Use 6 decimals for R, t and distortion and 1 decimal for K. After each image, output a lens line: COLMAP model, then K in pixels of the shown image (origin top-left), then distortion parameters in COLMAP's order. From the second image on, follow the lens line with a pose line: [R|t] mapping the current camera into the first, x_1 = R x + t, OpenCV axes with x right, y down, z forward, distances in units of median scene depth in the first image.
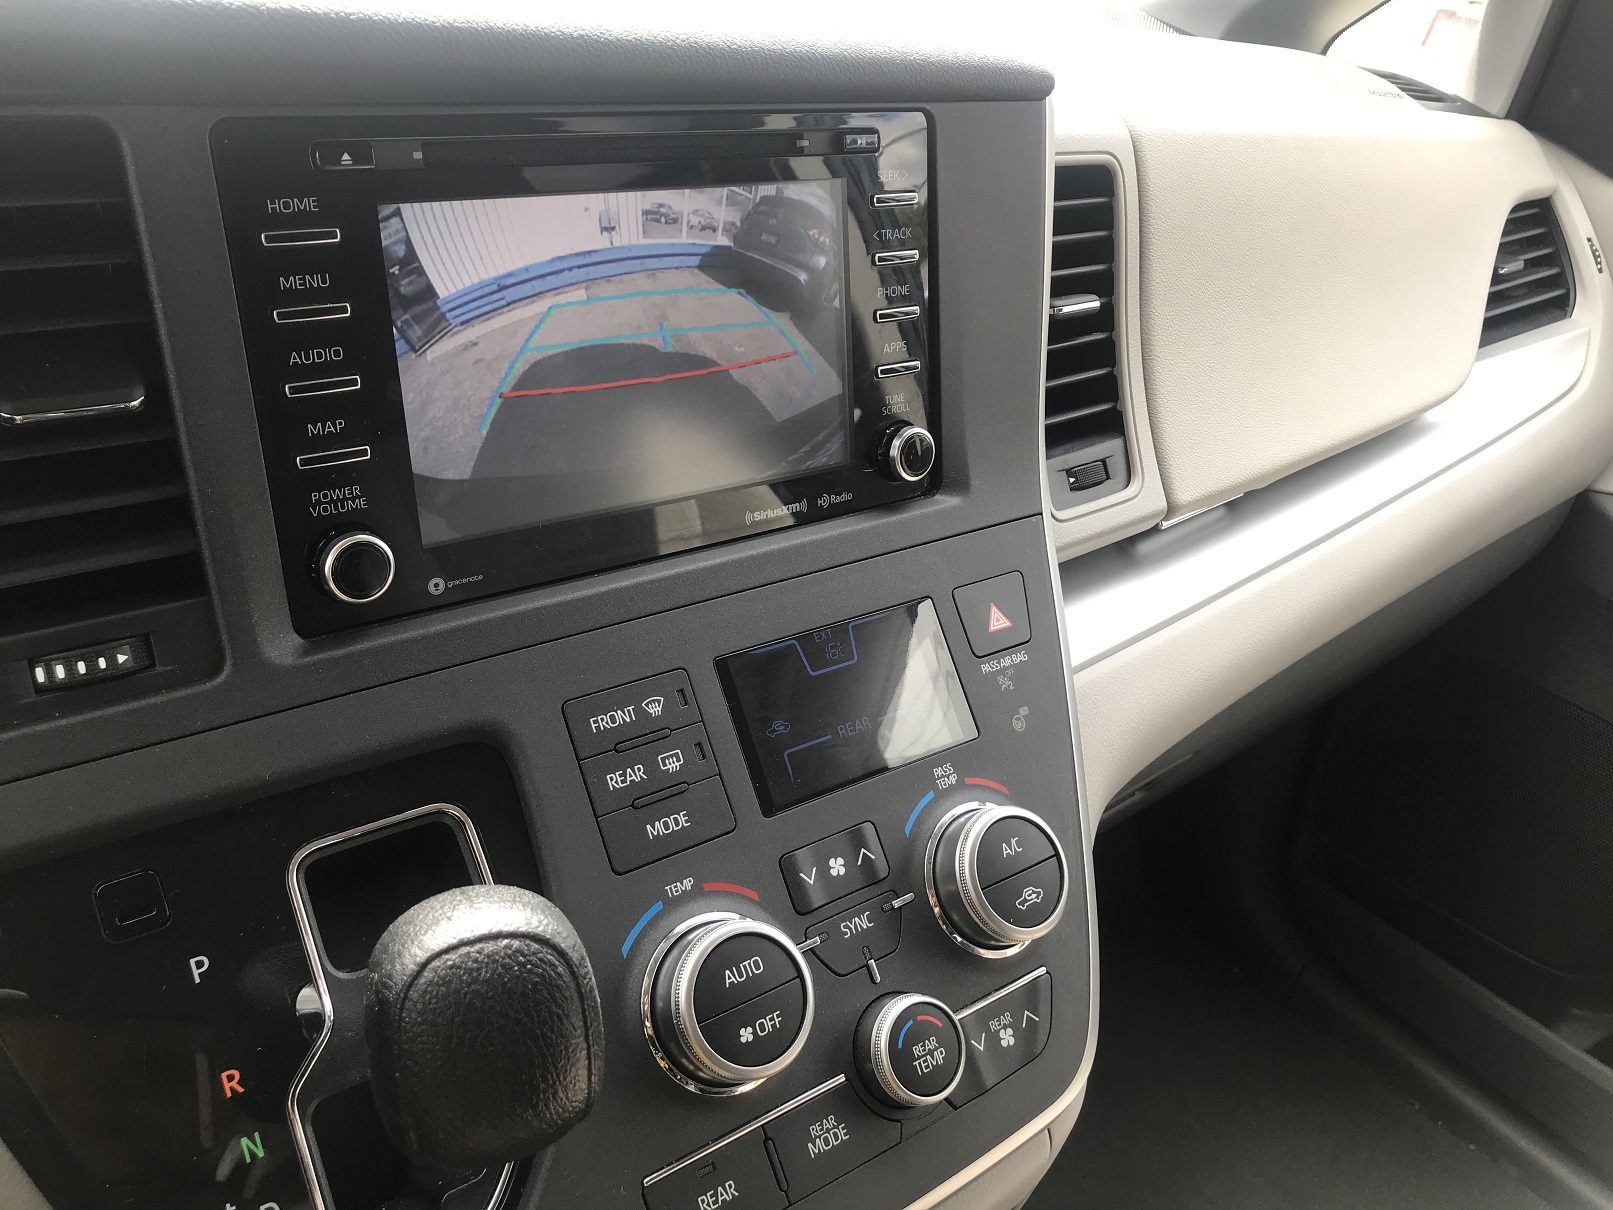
lens RADIAL K [[1341.7, 0, 806.5], [0, 1341.7, 605.0], [0, 0, 1]] dist [0.079284, -0.001815]
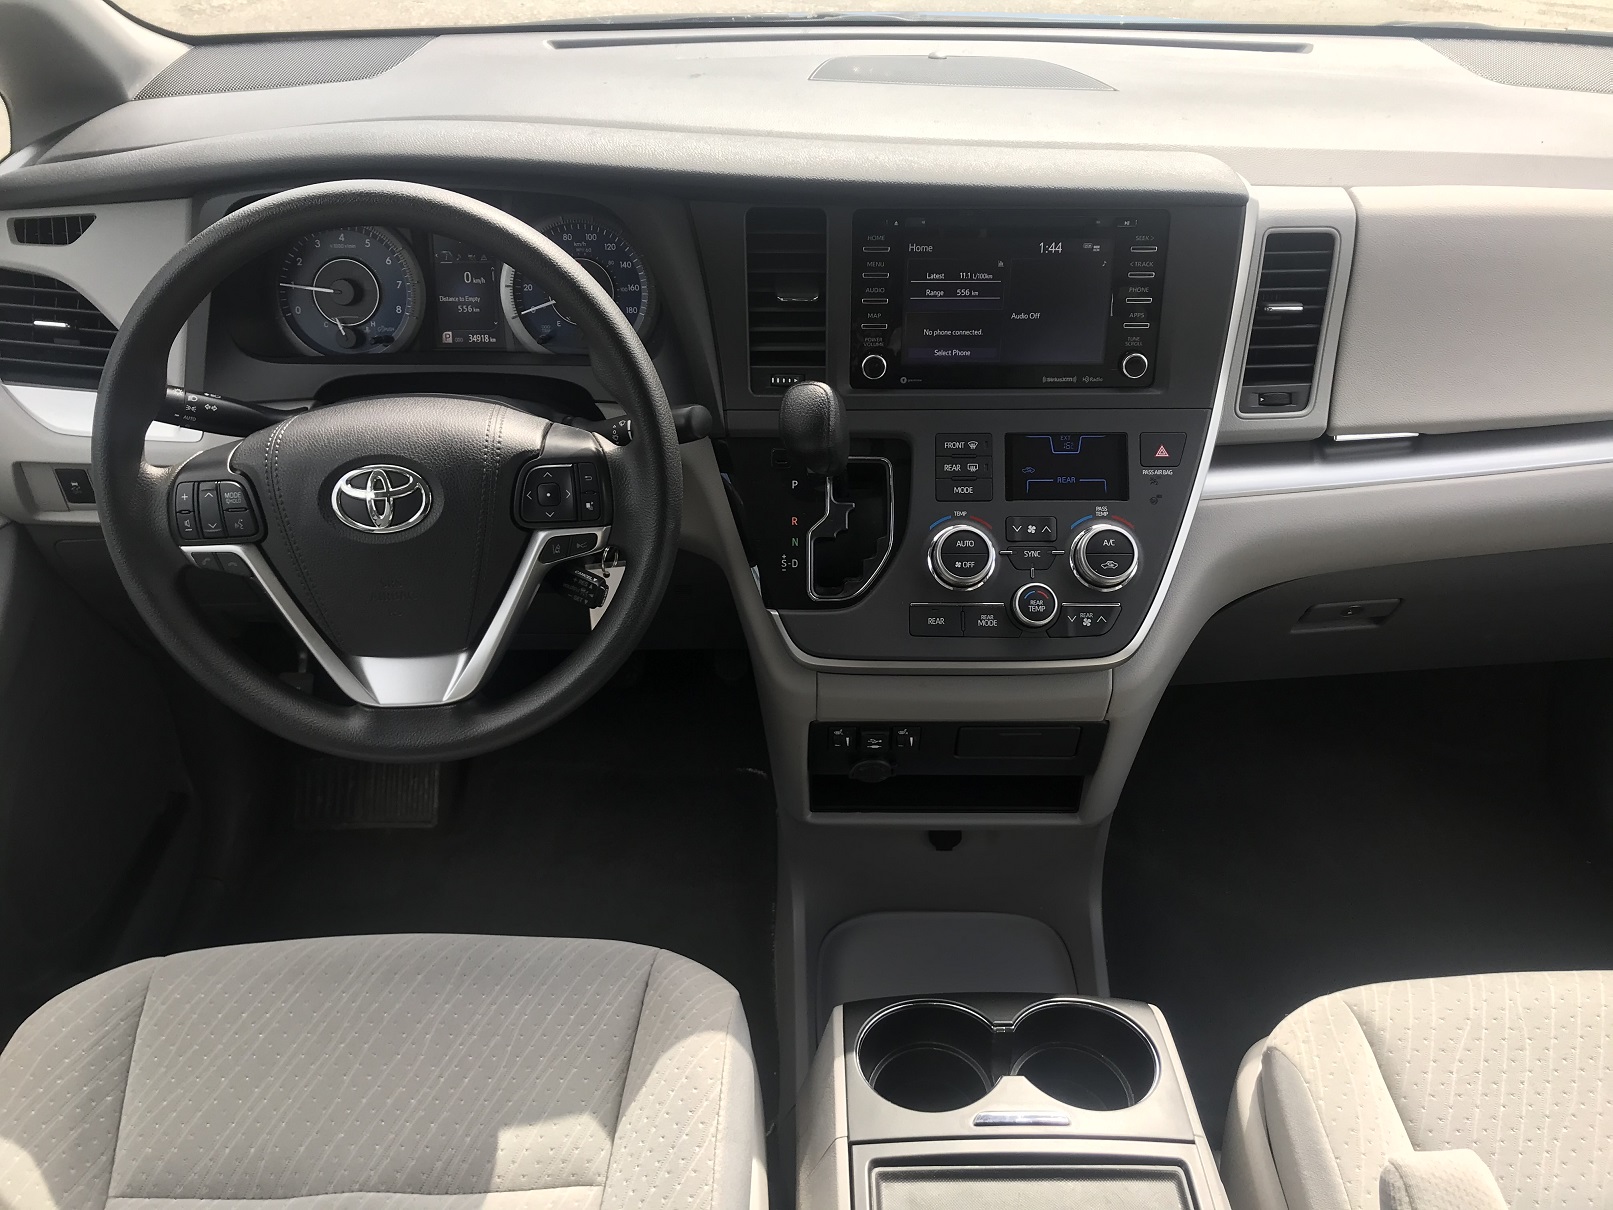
lens RADIAL K [[1327.8, 0, 806.5], [0, 1327.8, 605.0], [0, 0, 1]] dist [0.002477, 0.008203]
pose [[0.806255, 0.259371, -0.531677, 1.005513], [-0.216959, 0.965778, 0.142136, 0.078101], [0.550348, 0.000754, 0.834935, -1.203840]]
